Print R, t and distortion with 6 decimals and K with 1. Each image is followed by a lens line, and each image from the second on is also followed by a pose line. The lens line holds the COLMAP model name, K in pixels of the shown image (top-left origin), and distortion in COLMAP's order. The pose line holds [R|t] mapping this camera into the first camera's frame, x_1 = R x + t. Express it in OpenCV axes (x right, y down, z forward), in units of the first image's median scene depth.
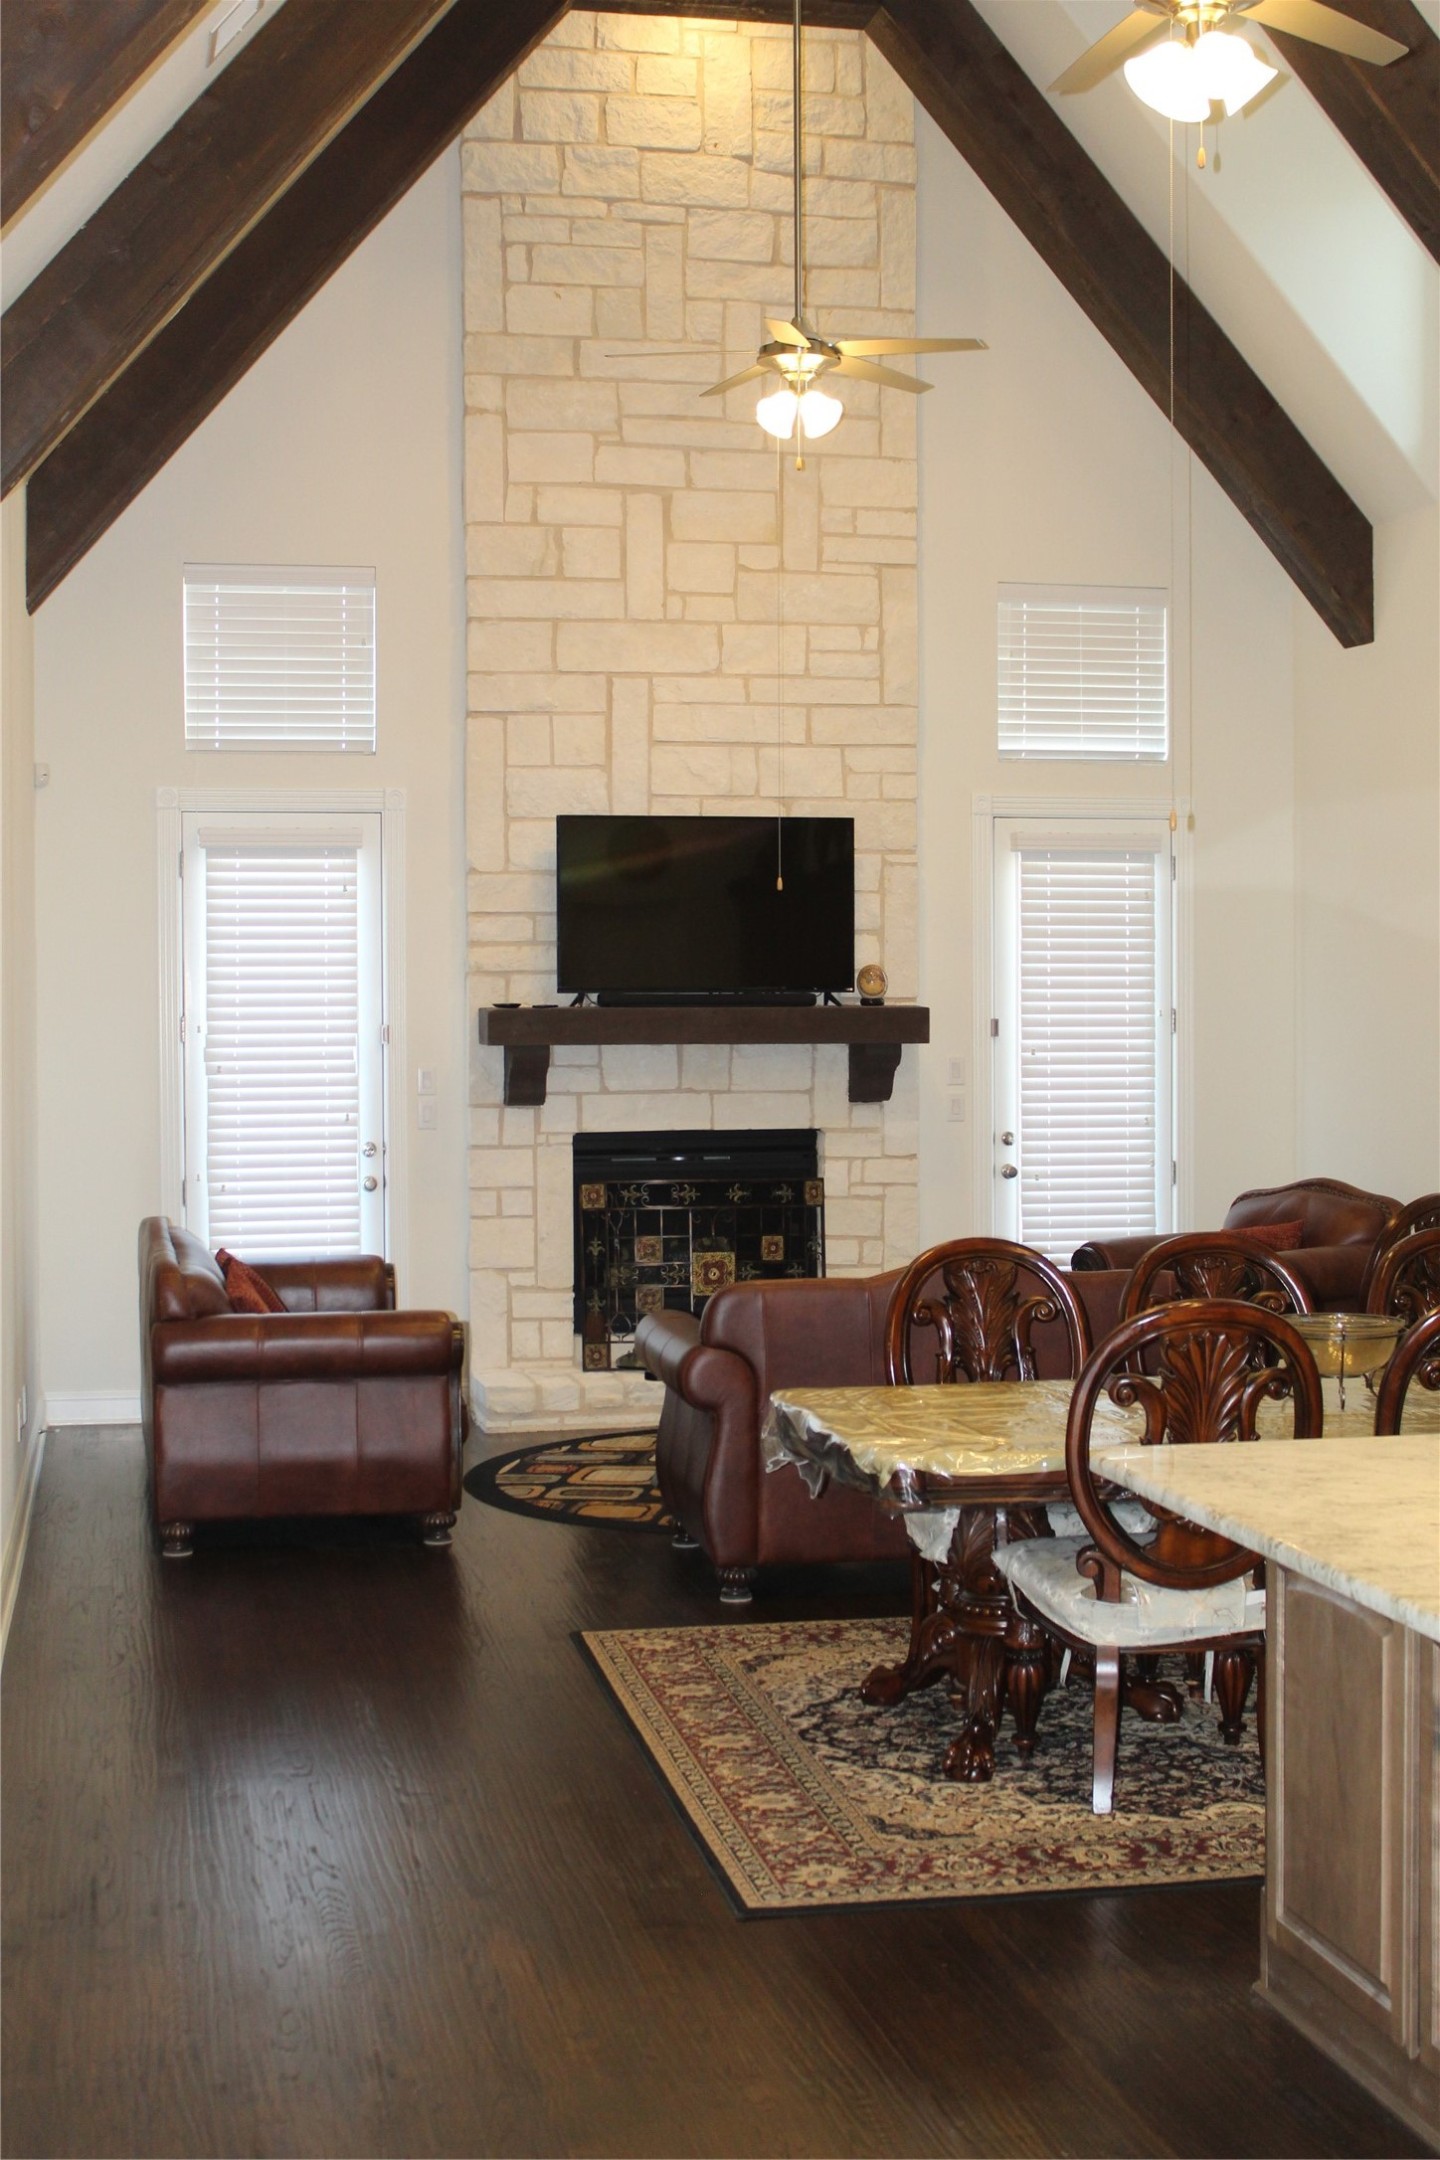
lens RADIAL K [[2756.1, 0, 720.0], [0, 2756.1, 1080.0], [0, 0, 1]] dist [-0.164663, -0.000148]
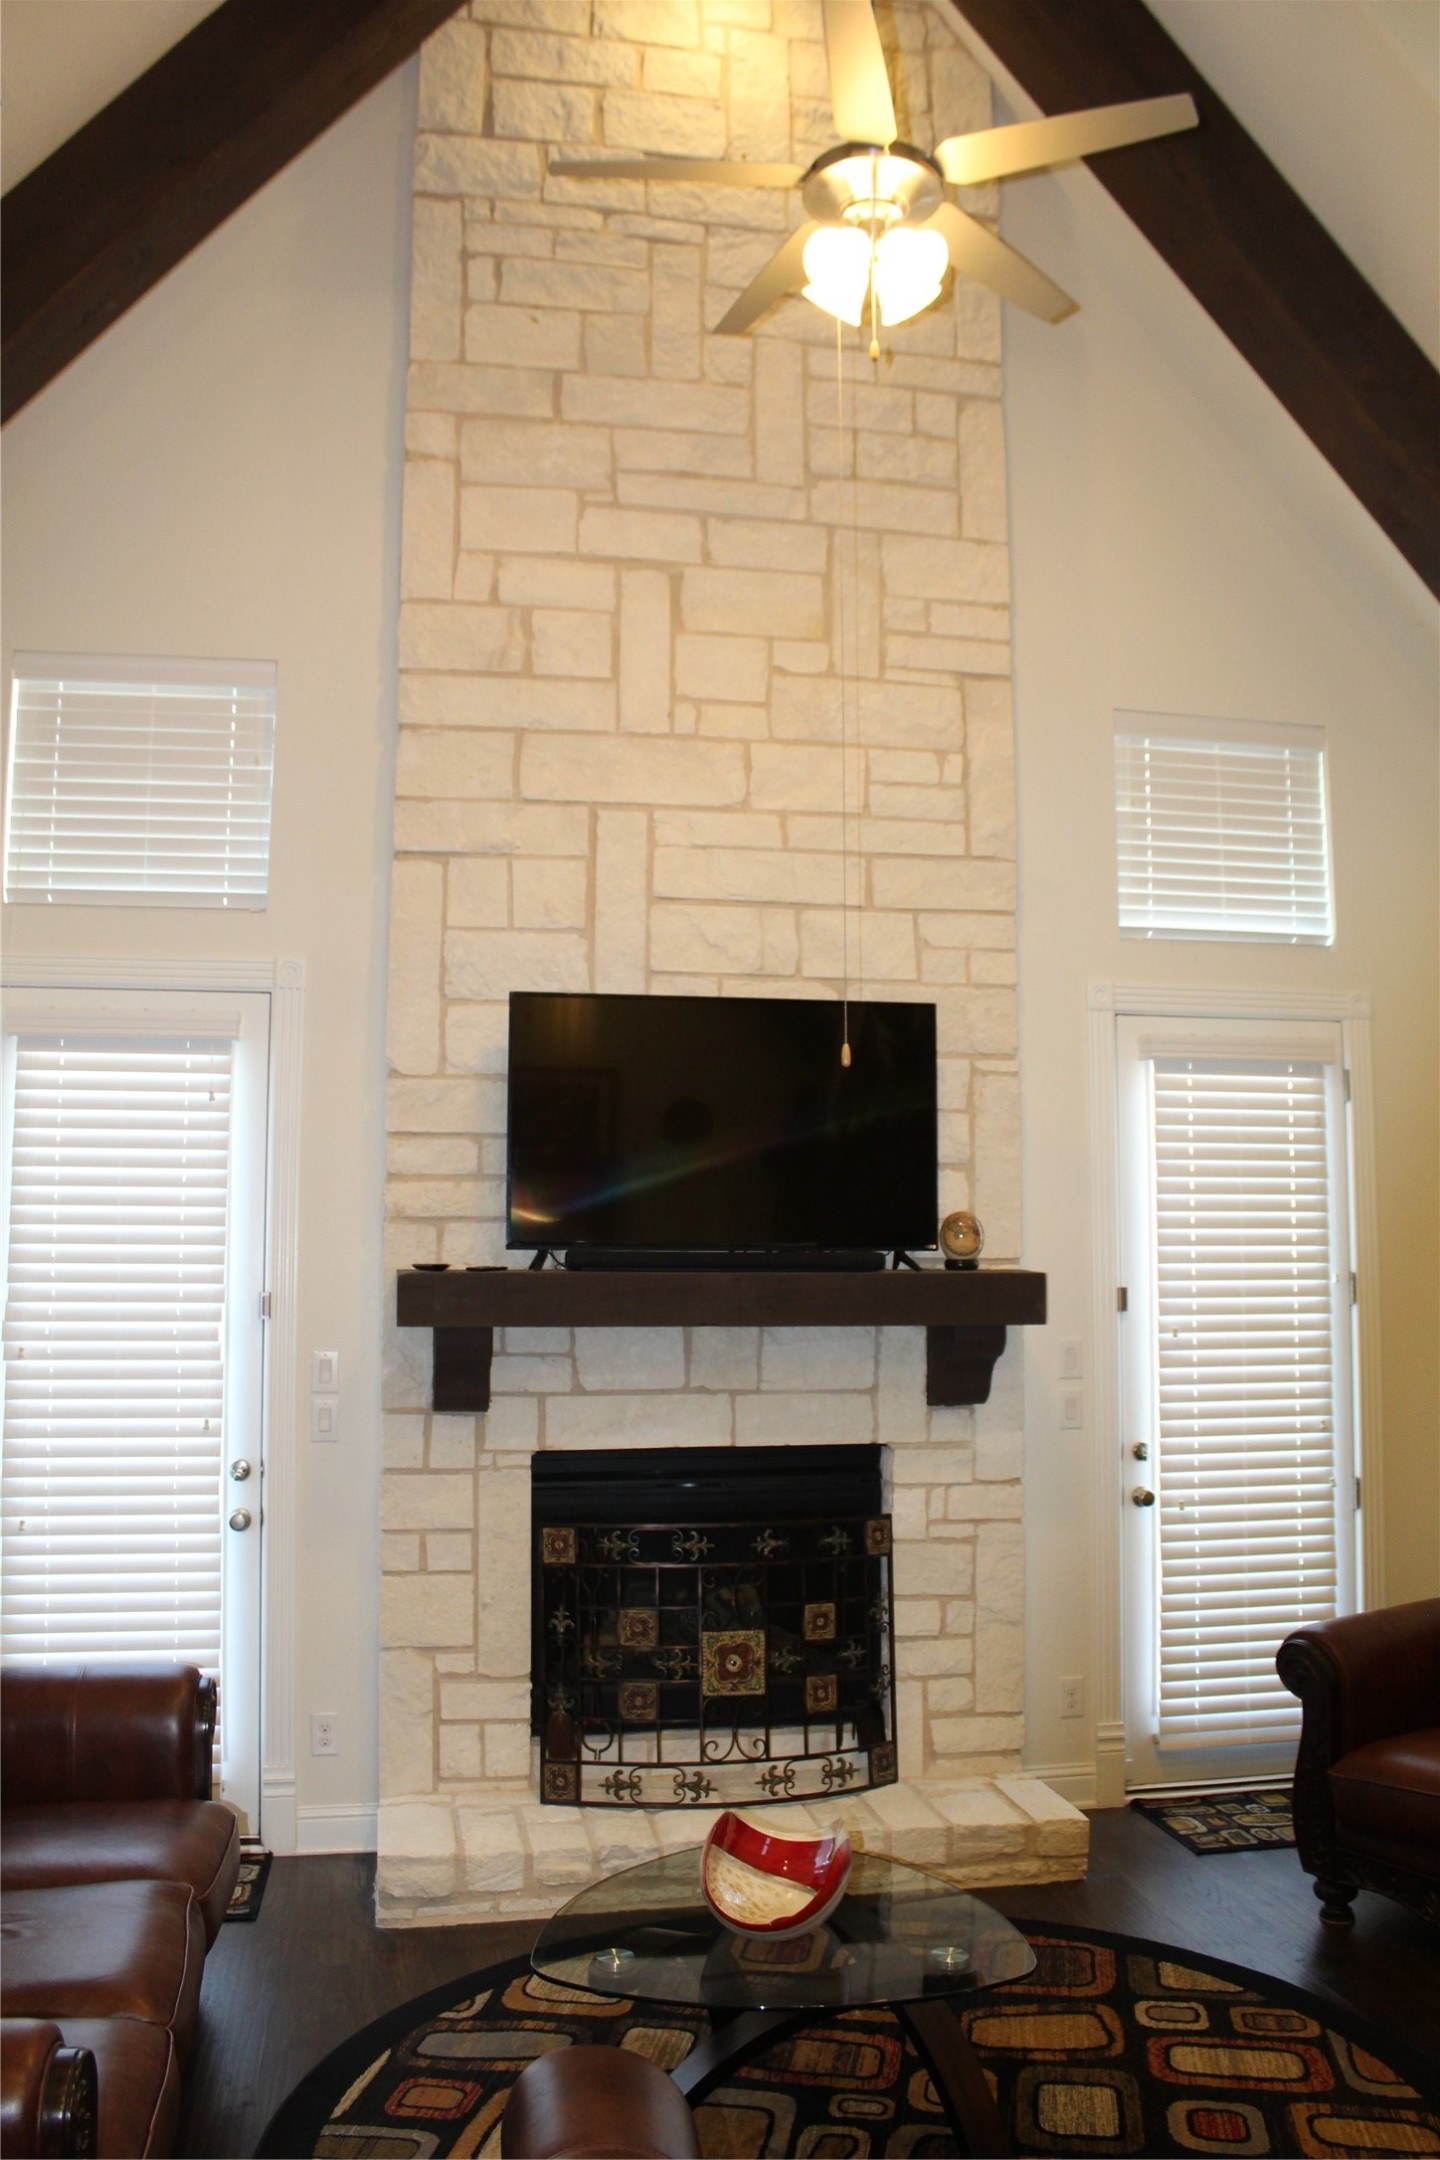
lens RADIAL K [[1774.3, 0, 720.0], [0, 1774.3, 1080.0], [0, 0, 1]] dist [-0.162563, 0.148583]
pose [[0.999735, 0.003311, -0.022787, 0.003703], [-0.006233, 0.991575, -0.129381, -0.016357], [0.022166, 0.129489, 0.991333, 0.547568]]
